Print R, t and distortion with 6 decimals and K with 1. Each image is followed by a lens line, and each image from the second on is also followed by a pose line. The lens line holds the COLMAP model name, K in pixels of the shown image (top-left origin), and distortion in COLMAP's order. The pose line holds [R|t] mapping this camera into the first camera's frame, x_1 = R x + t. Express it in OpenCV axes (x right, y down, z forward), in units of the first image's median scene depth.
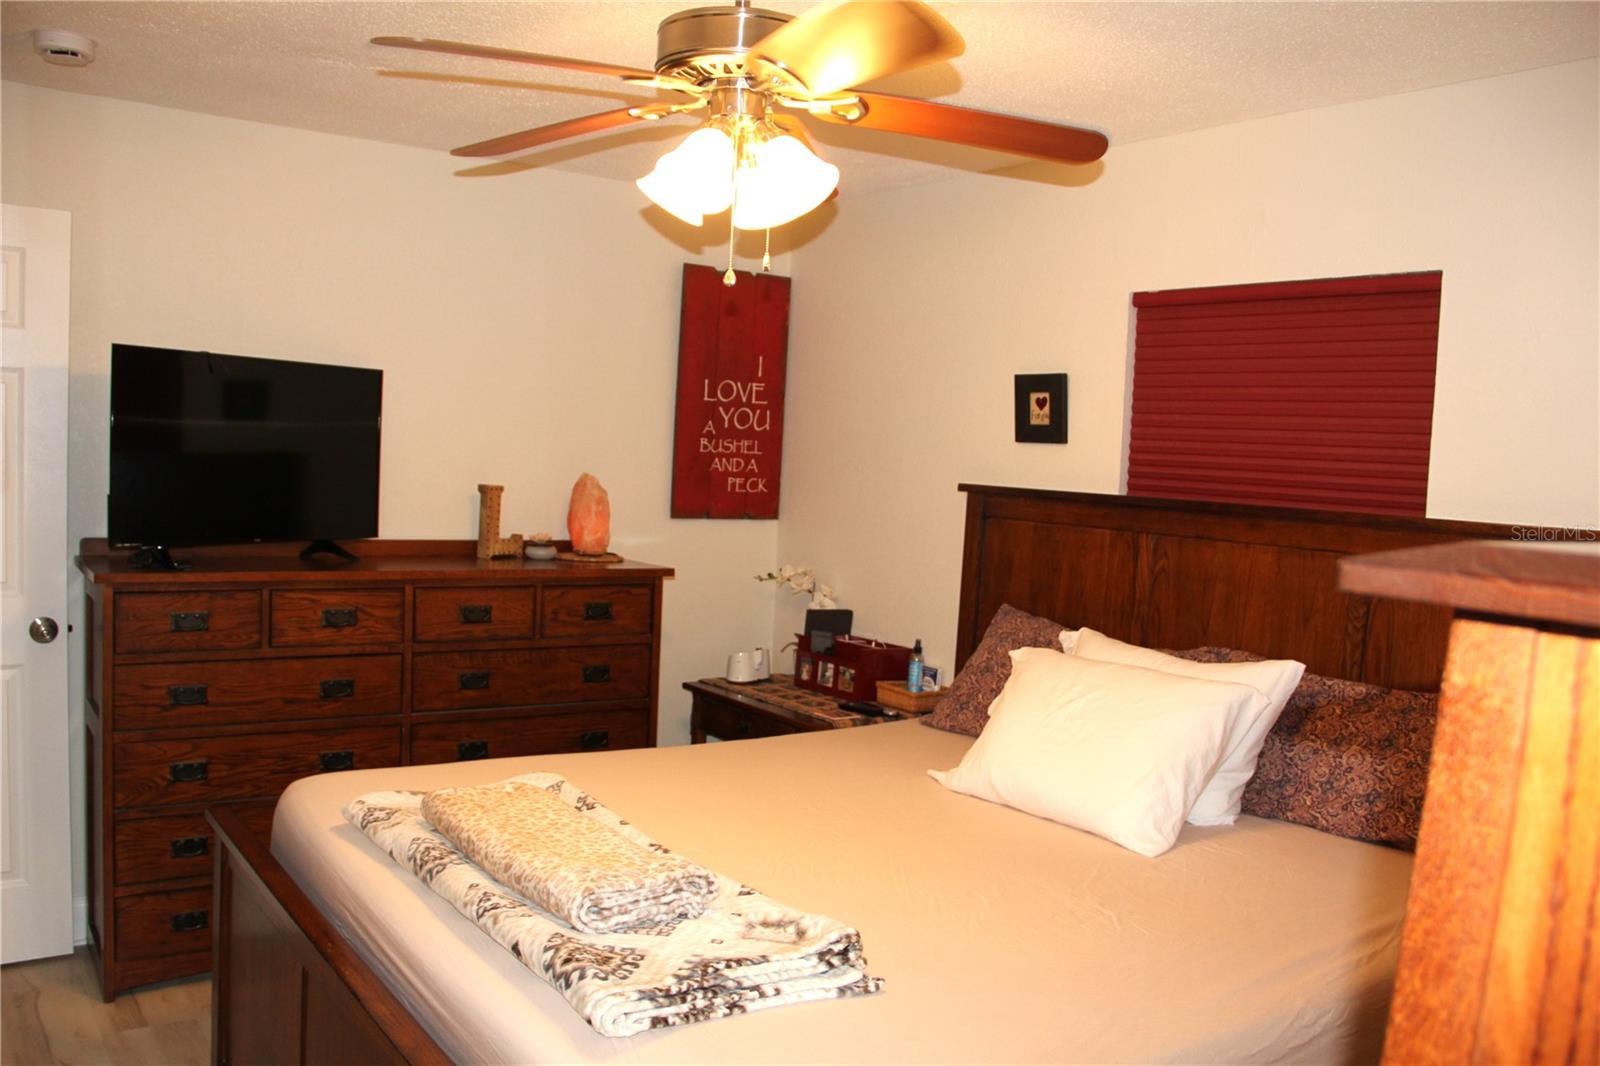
lens RADIAL K [[1302.8, 0, 800.0], [0, 1302.8, 533.0], [0, 0, 1]] dist [-0.153751, 0.112122]
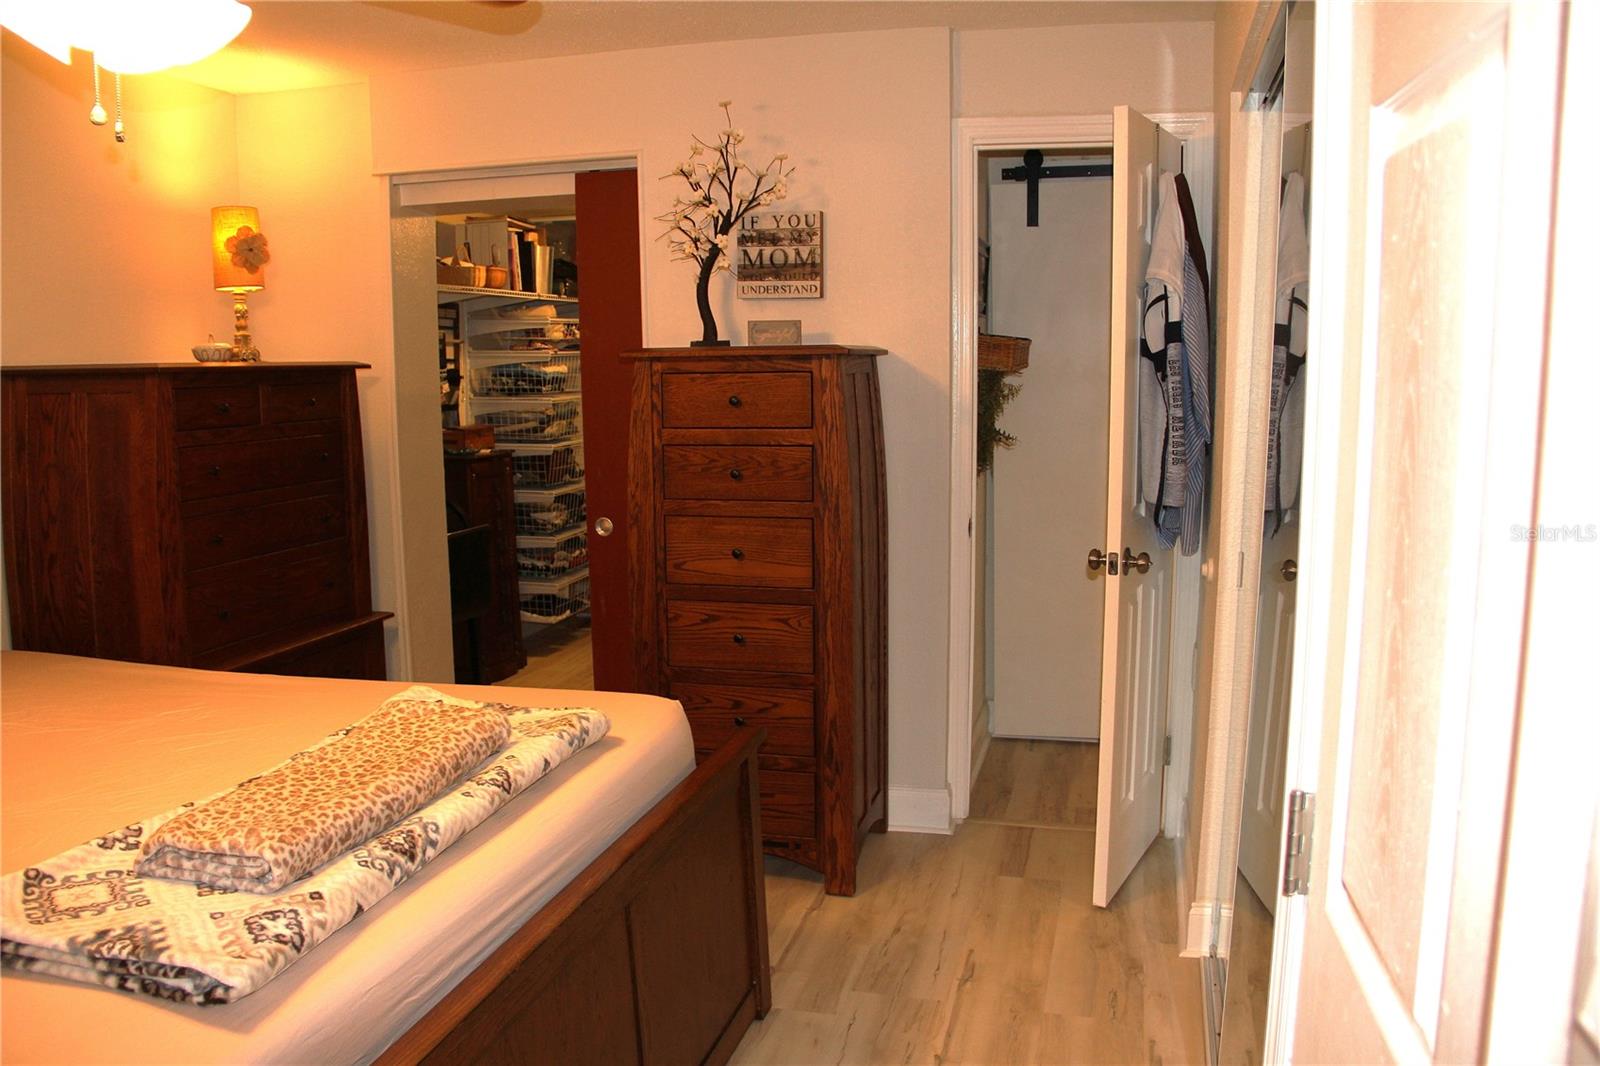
lens RADIAL K [[1302.8, 0, 800.0], [0, 1302.8, 533.0], [0, 0, 1]] dist [-0.153751, 0.112122]
pose [[-0.632850, -0.150418, 0.759523, -1.074762], [0.025096, 0.976448, 0.214289, -0.110478], [-0.773868, 0.154674, -0.614170, 1.320625]]
